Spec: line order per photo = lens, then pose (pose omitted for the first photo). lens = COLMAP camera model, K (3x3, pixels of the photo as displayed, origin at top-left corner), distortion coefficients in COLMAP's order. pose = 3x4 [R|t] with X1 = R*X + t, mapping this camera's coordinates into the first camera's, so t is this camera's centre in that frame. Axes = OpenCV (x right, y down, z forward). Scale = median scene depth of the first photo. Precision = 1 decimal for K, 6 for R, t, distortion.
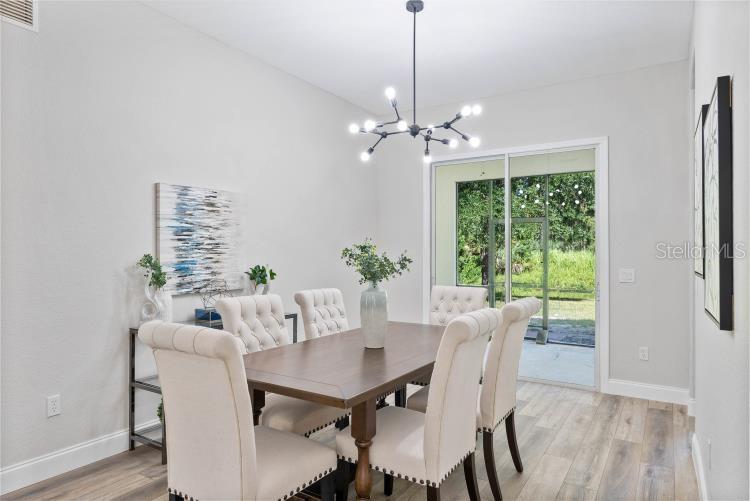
lens RADIAL K [[458.2, 0, 373.6], [0, 458.2, 252.5], [0, 0, 1]] dist [-0.001364, -0.000006]
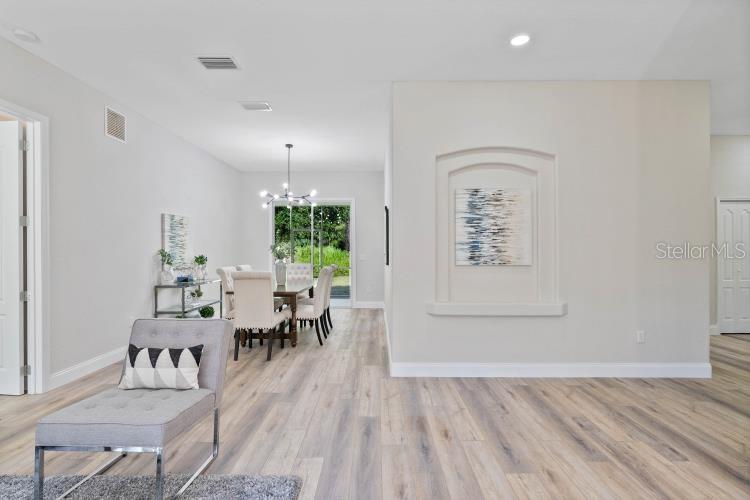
lens RADIAL K [[357.2, 0, 375.6], [0, 357.2, 247.0], [0, 0, 1]] dist [-0.002187, -0.000269]
pose [[0.842872, 0.001482, 0.538112, -0.497157], [-0.000855, 0.999999, -0.001415, -0.004490], [-0.538113, 0.000733, 0.842872, -0.770705]]
